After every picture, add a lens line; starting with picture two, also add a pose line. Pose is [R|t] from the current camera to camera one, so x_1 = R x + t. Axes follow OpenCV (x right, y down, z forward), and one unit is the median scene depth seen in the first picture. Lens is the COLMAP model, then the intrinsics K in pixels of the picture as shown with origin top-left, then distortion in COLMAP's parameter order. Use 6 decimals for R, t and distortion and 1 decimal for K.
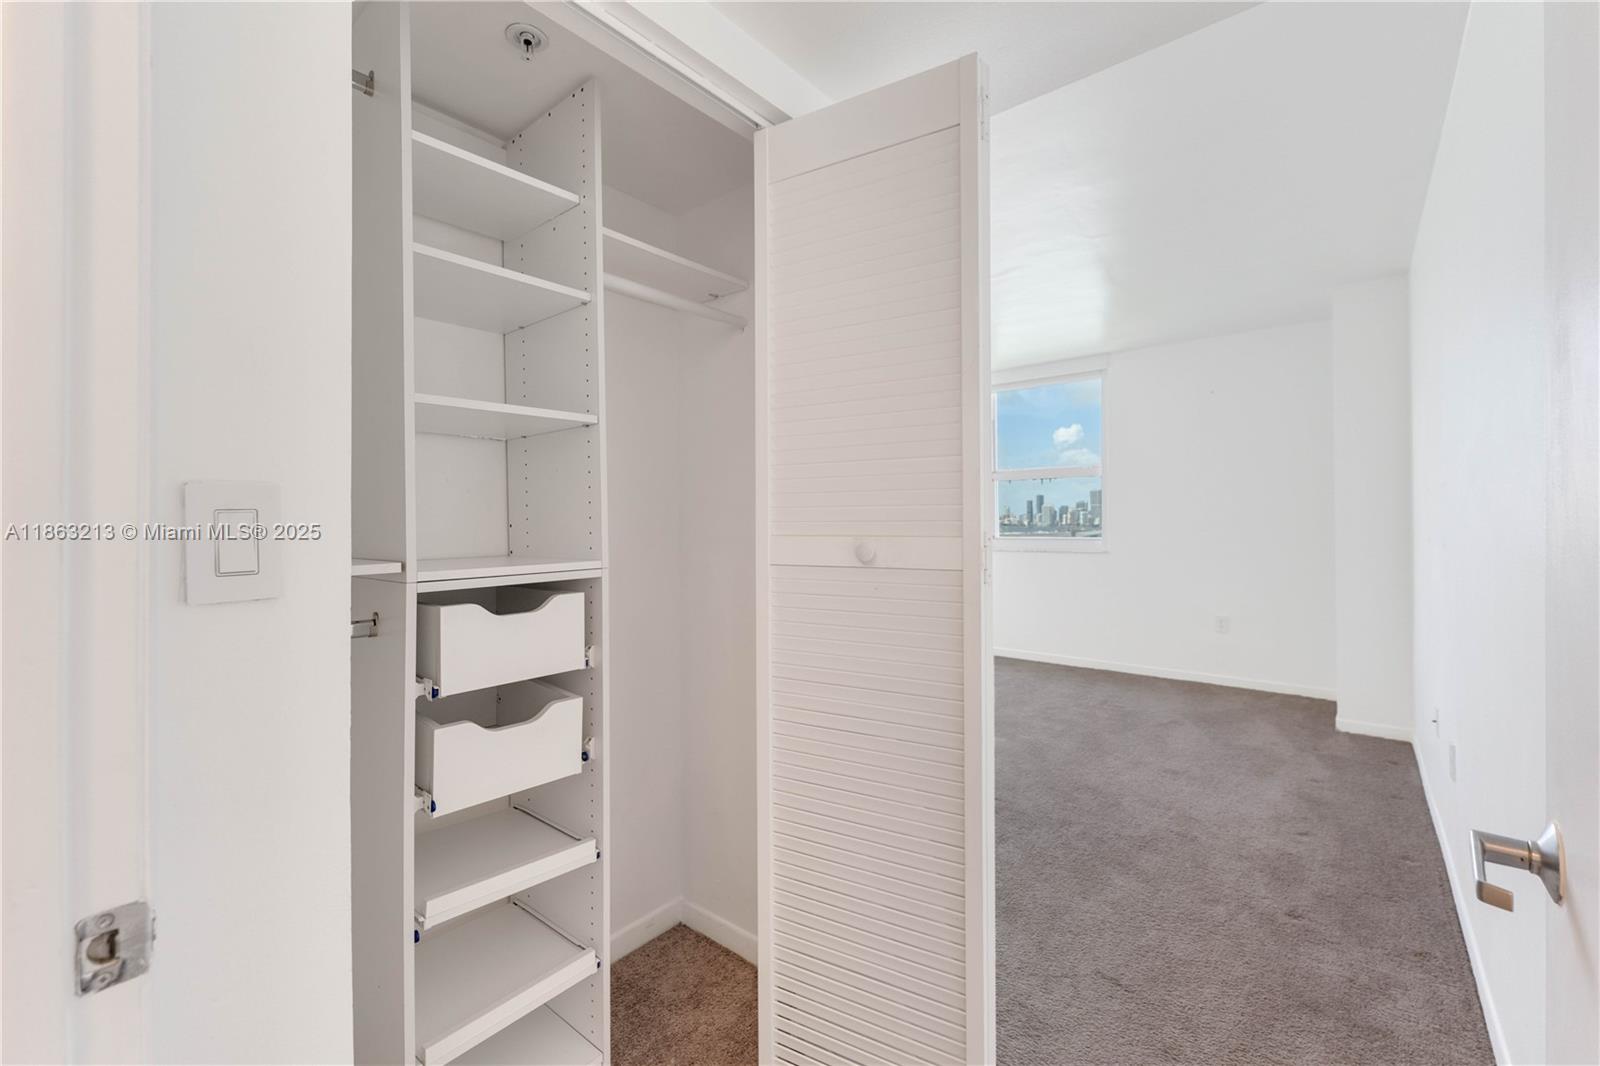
lens RADIAL K [[675.7, 0, 799.6], [0, 675.7, 527.1], [0, 0, 1]] dist [0.000191, -0.000096]
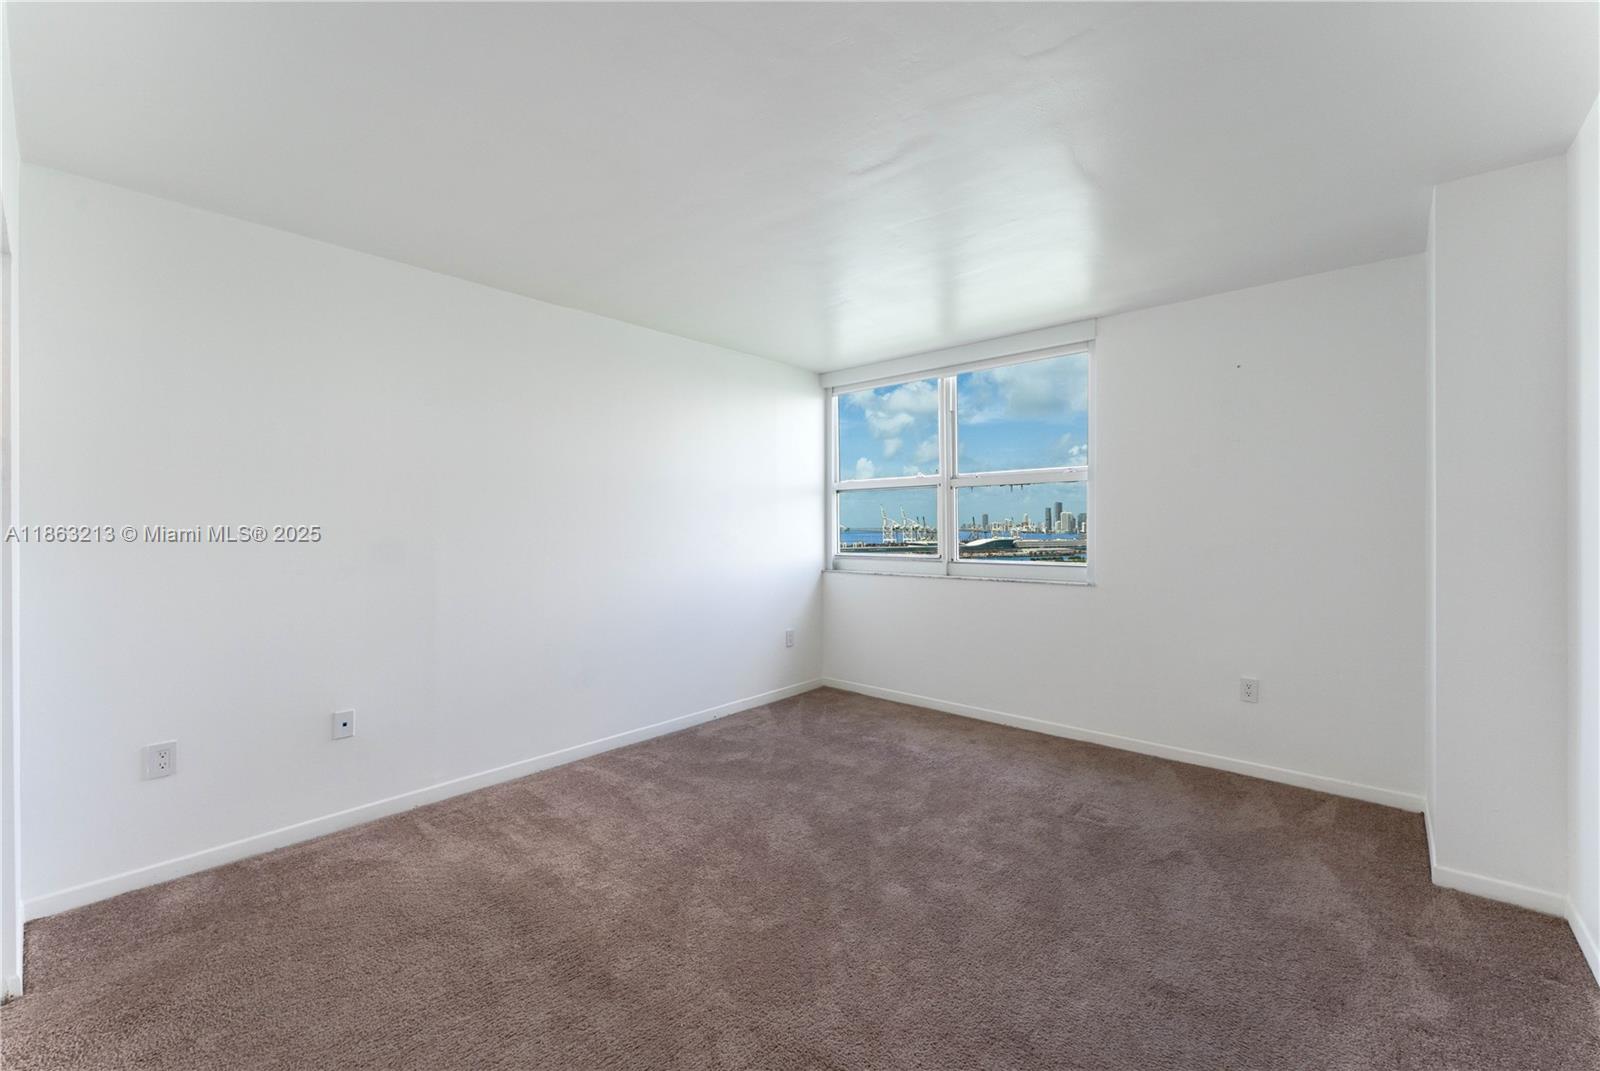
lens RADIAL K [[664.5, 0, 800.0], [0, 664.5, 535.5], [0, 0, 1]] dist [0.000998, 0.000084]
pose [[0.999495, 0.007412, -0.030915, 0.173908], [-0.007262, 0.999961, 0.004960, -0.021781], [0.030950, -0.004733, 0.999510, 0.290588]]
